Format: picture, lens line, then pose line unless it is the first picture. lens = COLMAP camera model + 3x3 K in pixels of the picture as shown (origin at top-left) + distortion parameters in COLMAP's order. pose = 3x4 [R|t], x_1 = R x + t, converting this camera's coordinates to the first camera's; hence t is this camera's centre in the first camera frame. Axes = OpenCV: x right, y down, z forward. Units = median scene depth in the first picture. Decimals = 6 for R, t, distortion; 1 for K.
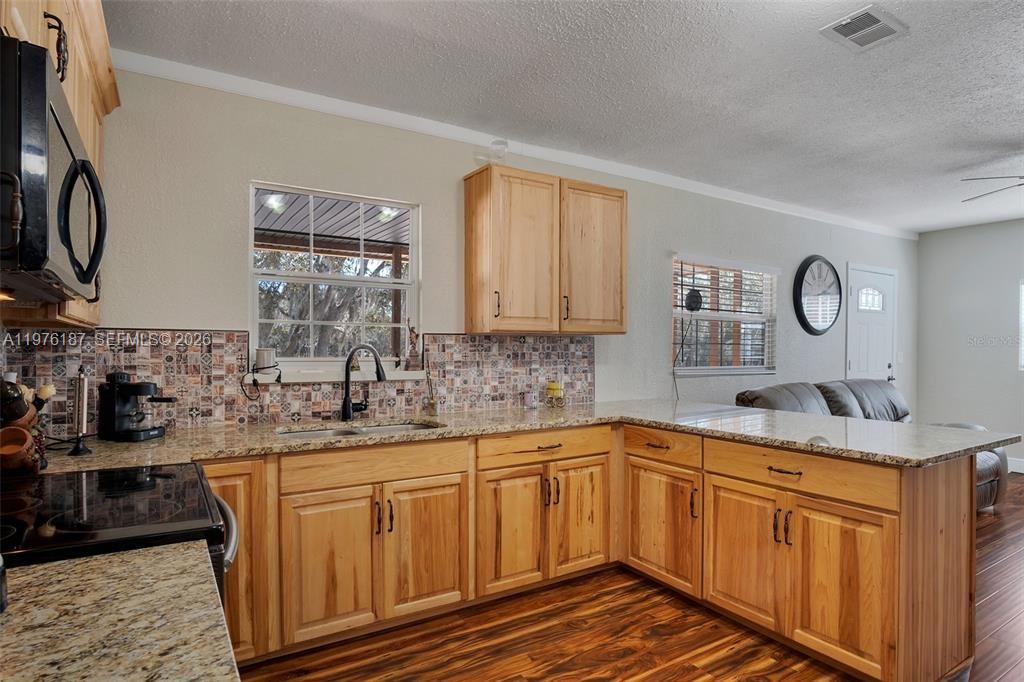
lens RADIAL K [[550.8, 0, 533.5], [0, 550.8, 347.5], [0, 0, 1]] dist [-0.027777, 0.001373]
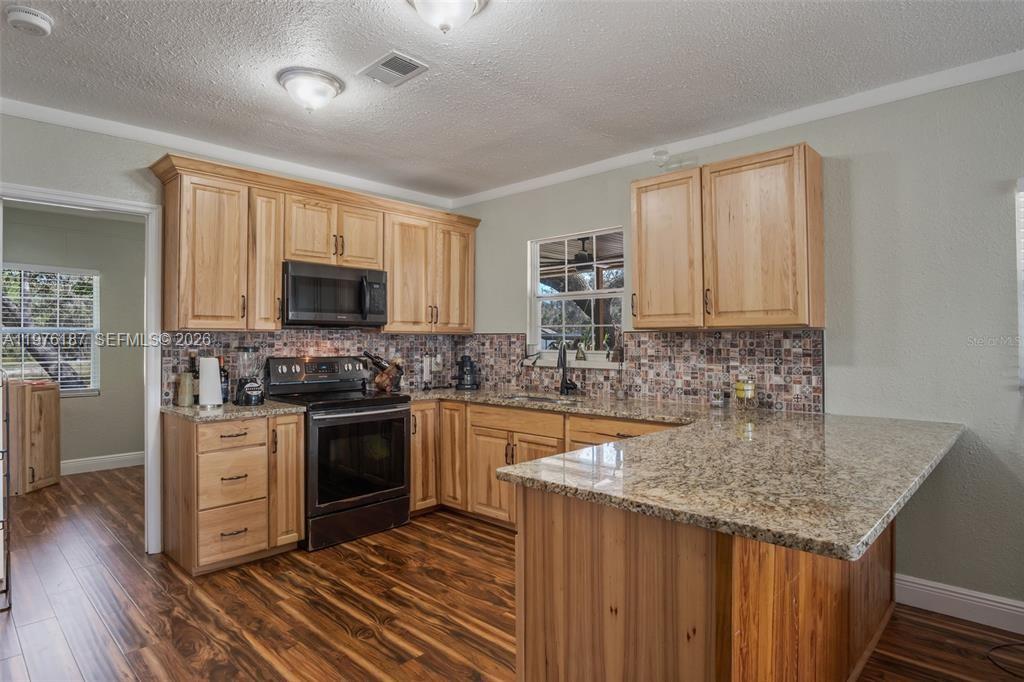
lens RADIAL K [[550.8, 0, 512.3], [0, 550.8, 336.5], [0, 0, 1]] dist [-0.027777, 0.001373]
pose [[0.260599, -0.011259, -0.965381, 0.853025], [0.001095, 0.999935, -0.011367, -0.001632], [0.965446, 0.001905, 0.260594, 0.421502]]
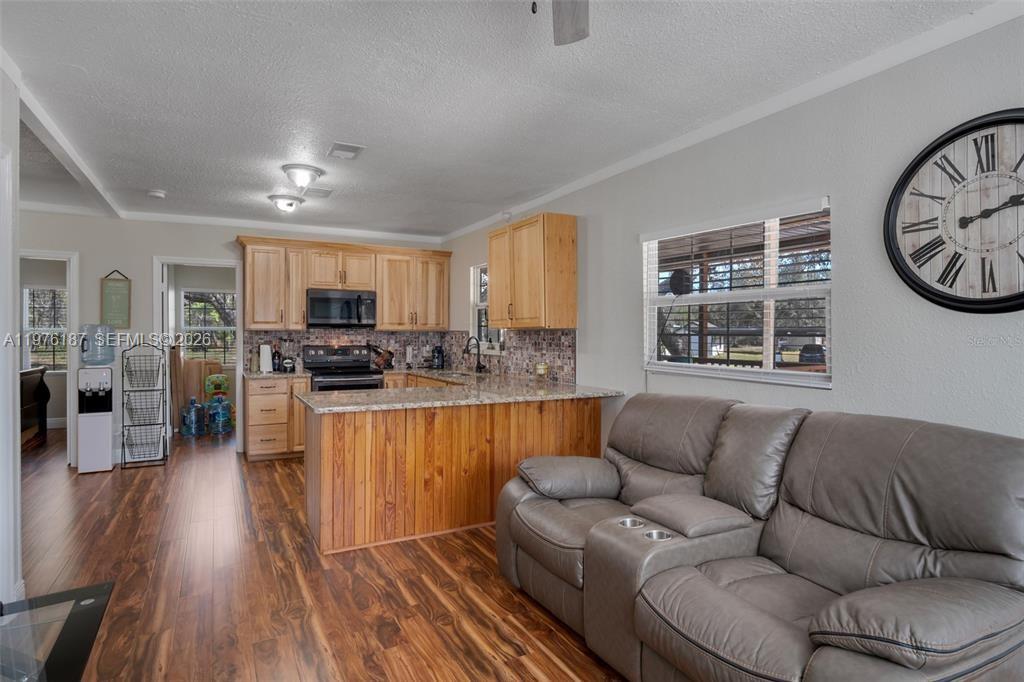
lens RADIAL K [[550.8, 0, 526.2], [0, 550.8, 336.0], [0, 0, 1]] dist [-0.027777, 0.001373]
pose [[-0.037977, -0.001163, -0.999278, 1.505161], [-0.002935, 0.999995, -0.001052, -0.005087], [0.999274, 0.002893, -0.037980, 1.072359]]
